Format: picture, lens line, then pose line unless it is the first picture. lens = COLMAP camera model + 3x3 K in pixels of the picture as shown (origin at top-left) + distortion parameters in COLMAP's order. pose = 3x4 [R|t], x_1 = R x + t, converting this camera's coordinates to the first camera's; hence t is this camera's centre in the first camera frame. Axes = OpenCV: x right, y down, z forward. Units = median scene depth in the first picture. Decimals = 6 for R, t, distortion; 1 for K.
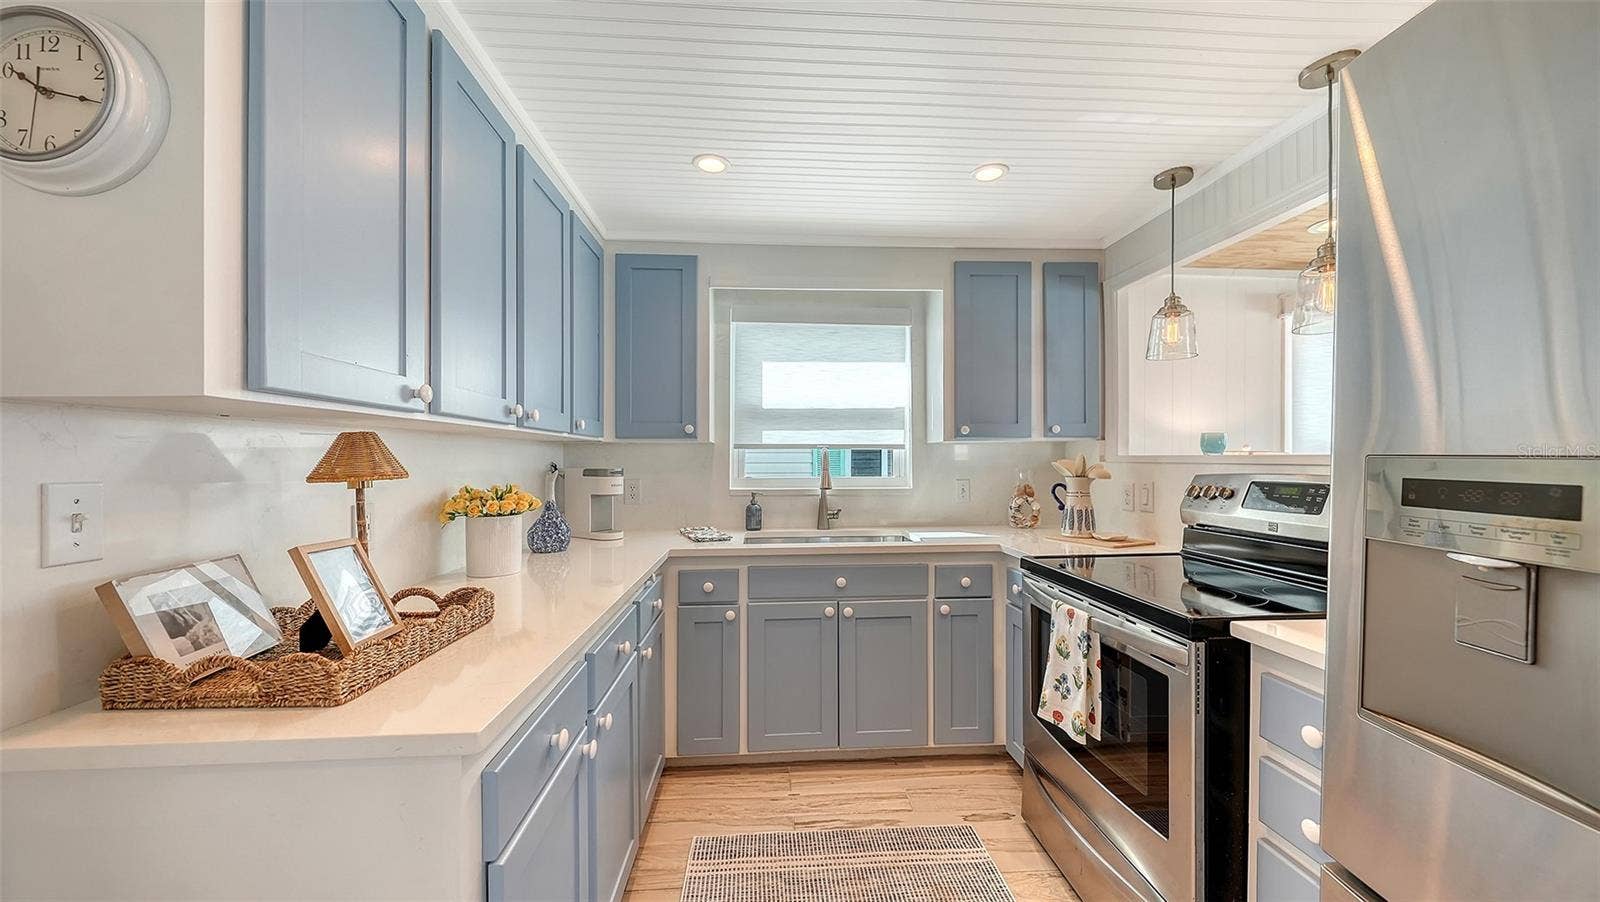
lens RADIAL K [[555.5, 0, 800.0], [0, 555.5, 451.0], [0, 0, 1]] dist [0.002054, 0.000051]
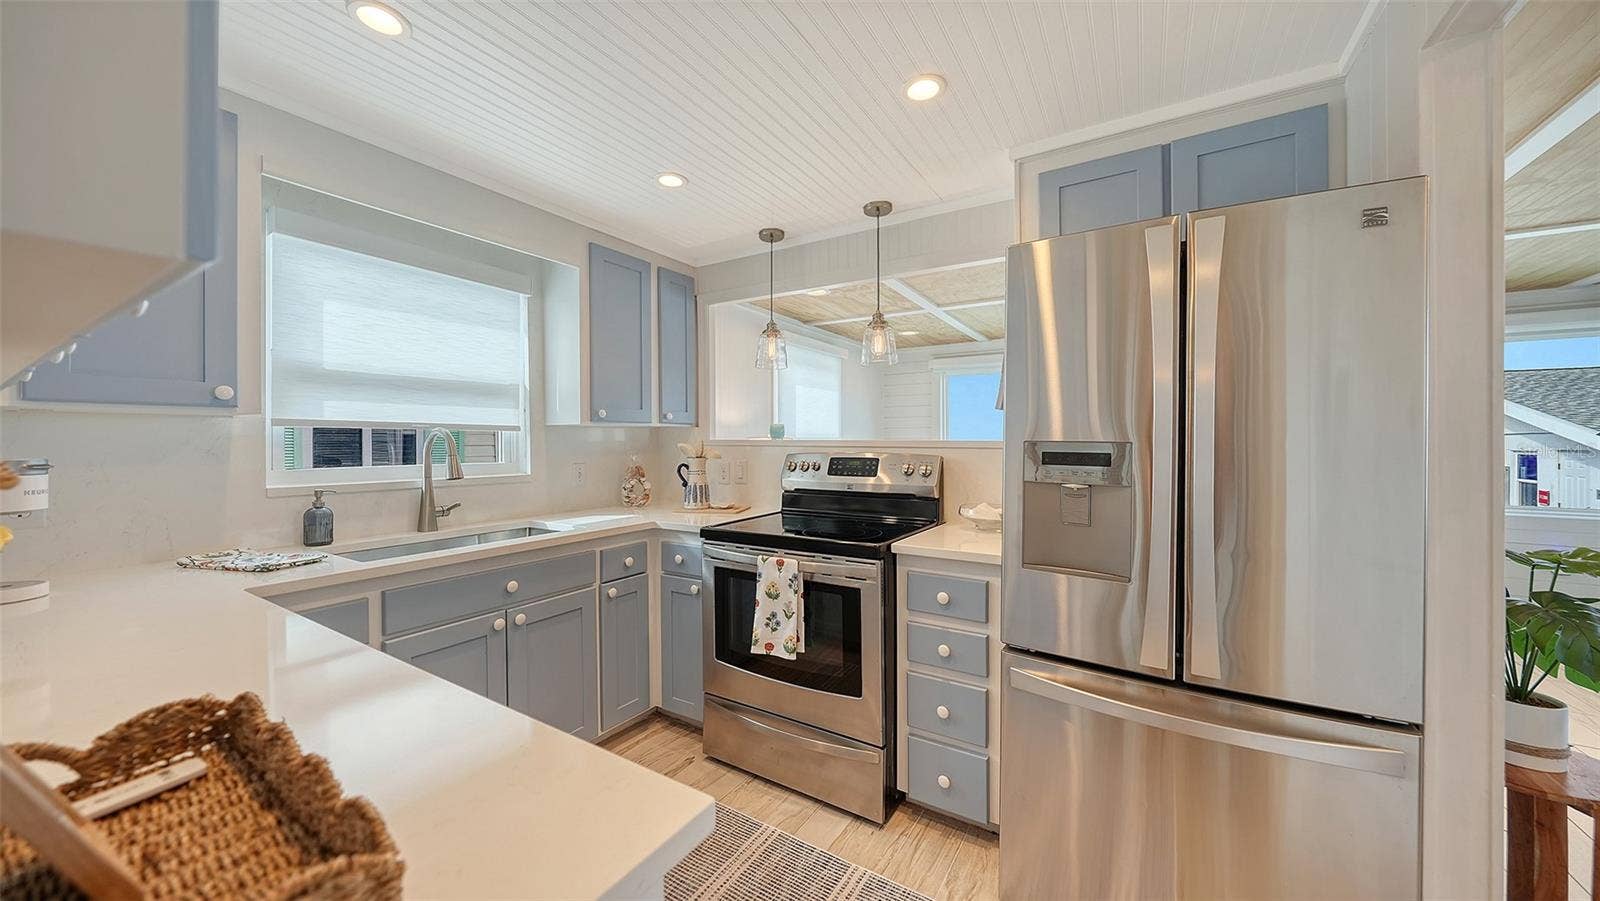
lens RADIAL K [[563.9, 0, 780.8], [0, 563.9, 436.8], [0, 0, 1]] dist [0.013480, -0.000022]
pose [[0.595195, 0.011038, 0.803506, -0.363954], [-0.013838, 0.999898, -0.003486, 0.003579], [-0.803462, -0.009044, 0.595287, 0.145435]]
